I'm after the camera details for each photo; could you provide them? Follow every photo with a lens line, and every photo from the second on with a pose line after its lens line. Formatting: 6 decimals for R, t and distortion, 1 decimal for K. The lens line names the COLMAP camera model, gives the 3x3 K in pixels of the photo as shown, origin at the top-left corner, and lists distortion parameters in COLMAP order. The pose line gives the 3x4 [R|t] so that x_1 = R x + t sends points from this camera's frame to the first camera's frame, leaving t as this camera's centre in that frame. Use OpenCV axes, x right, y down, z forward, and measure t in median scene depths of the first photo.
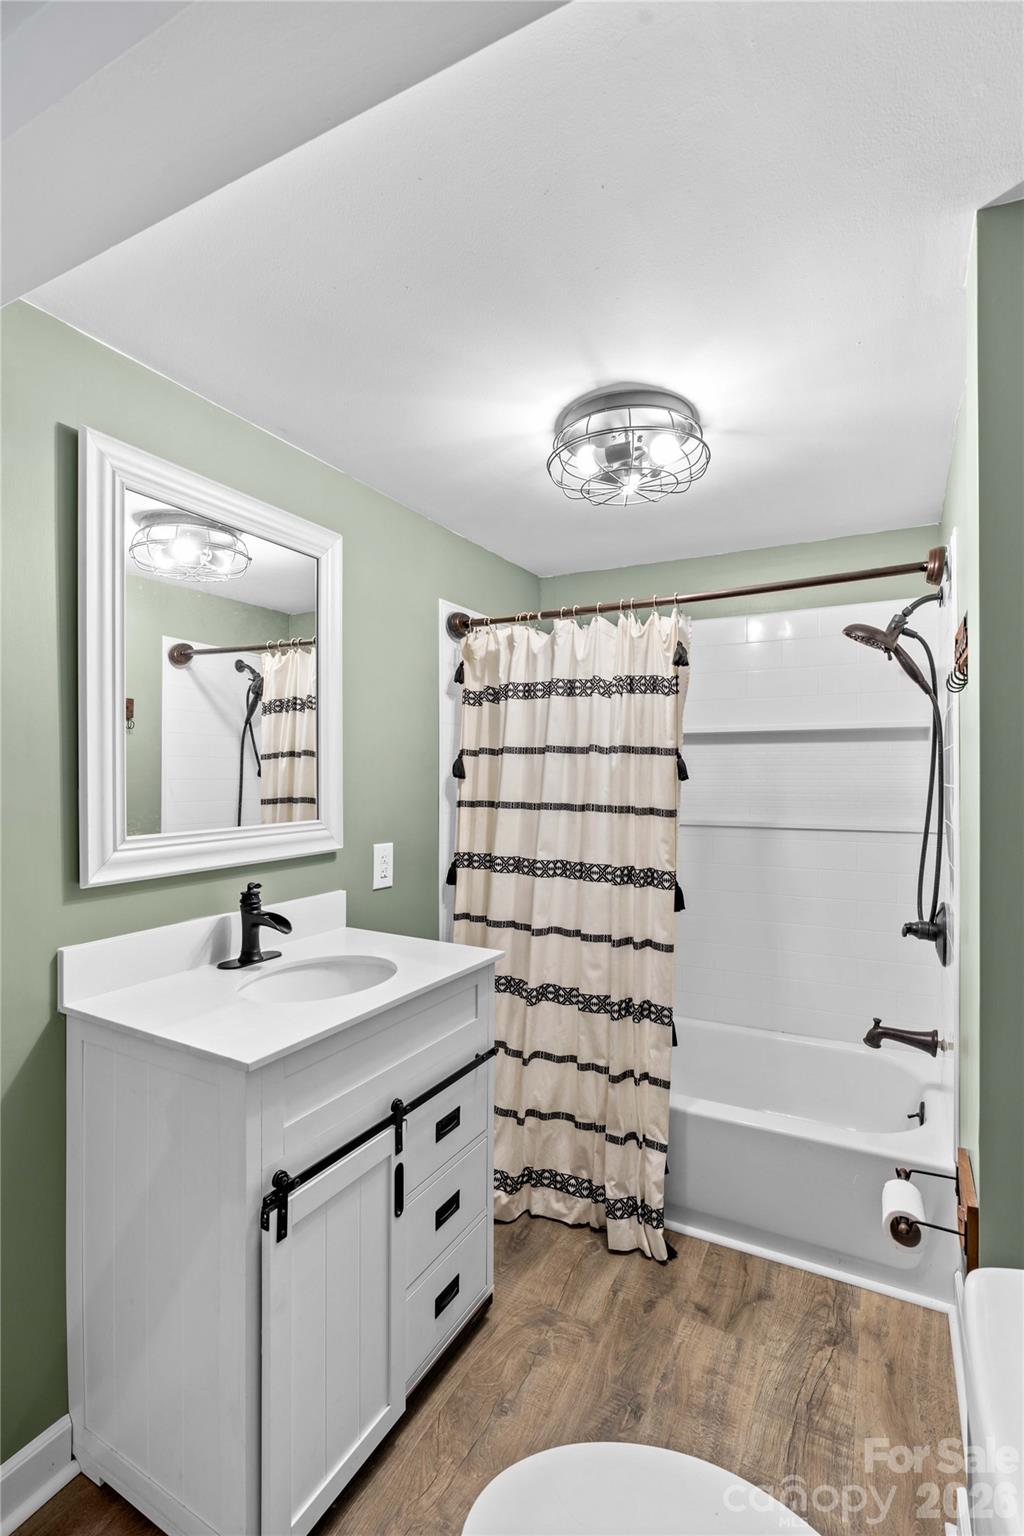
lens RADIAL K [[737.3, 0, 506.8], [0, 737.3, 798.1], [0, 0, 1]] dist [-0.044967, 0.001303]
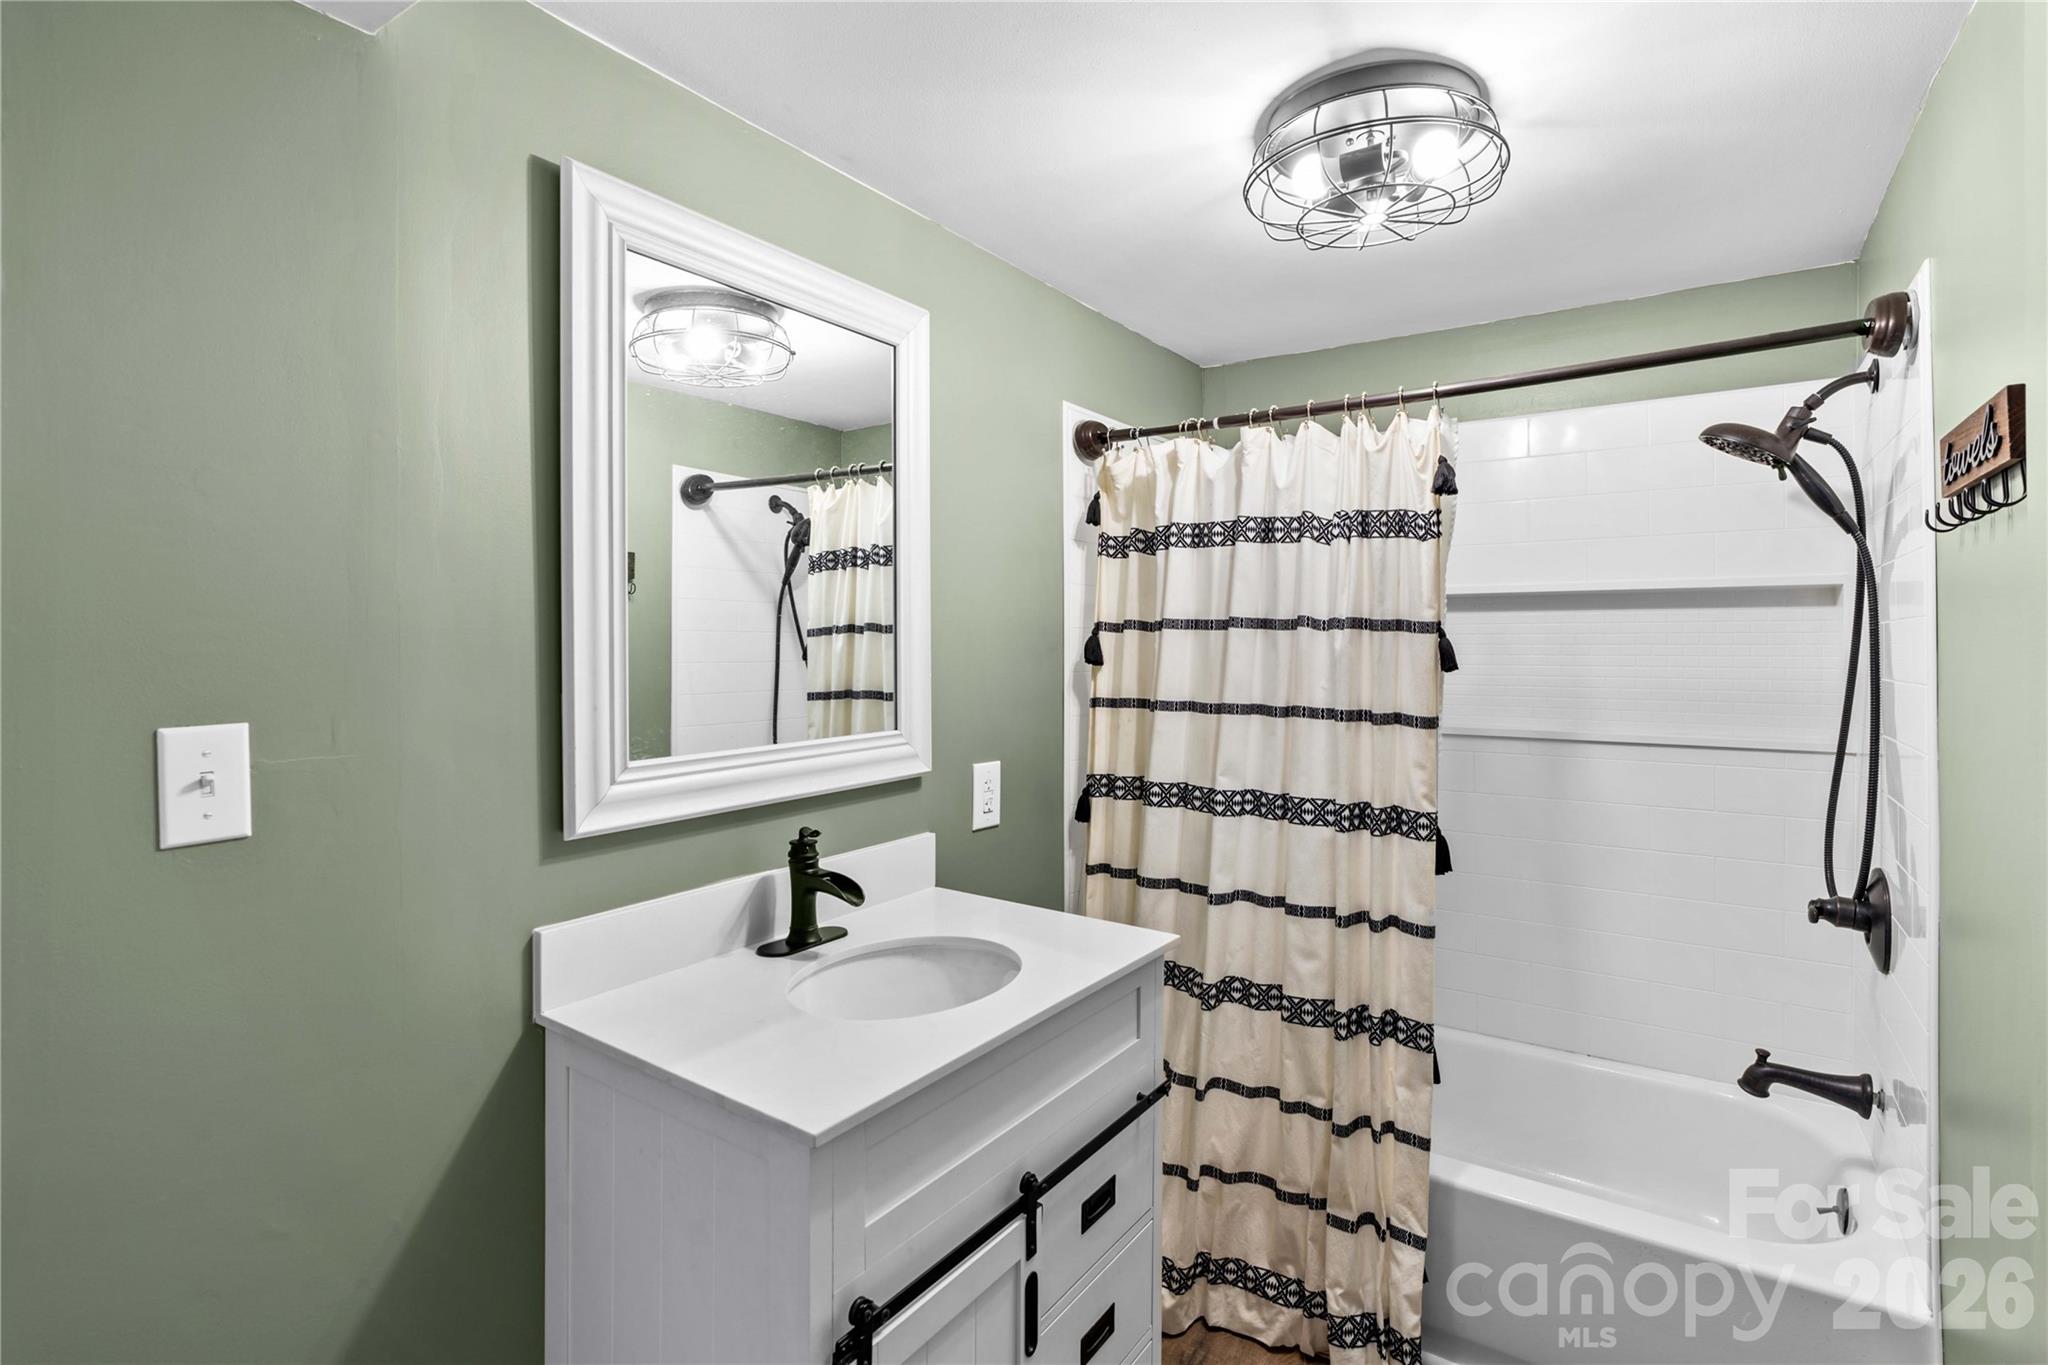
lens RADIAL K [[983.1, 0, 985.2], [0, 983.1, 677.2], [0, 0, 1]] dist [-0.044967, 0.001303]
pose [[0.992089, 0.002621, -0.125506, -0.056652], [-0.002108, 0.999989, 0.004219, -0.021598], [0.125516, -0.003921, 0.992084, 0.099585]]
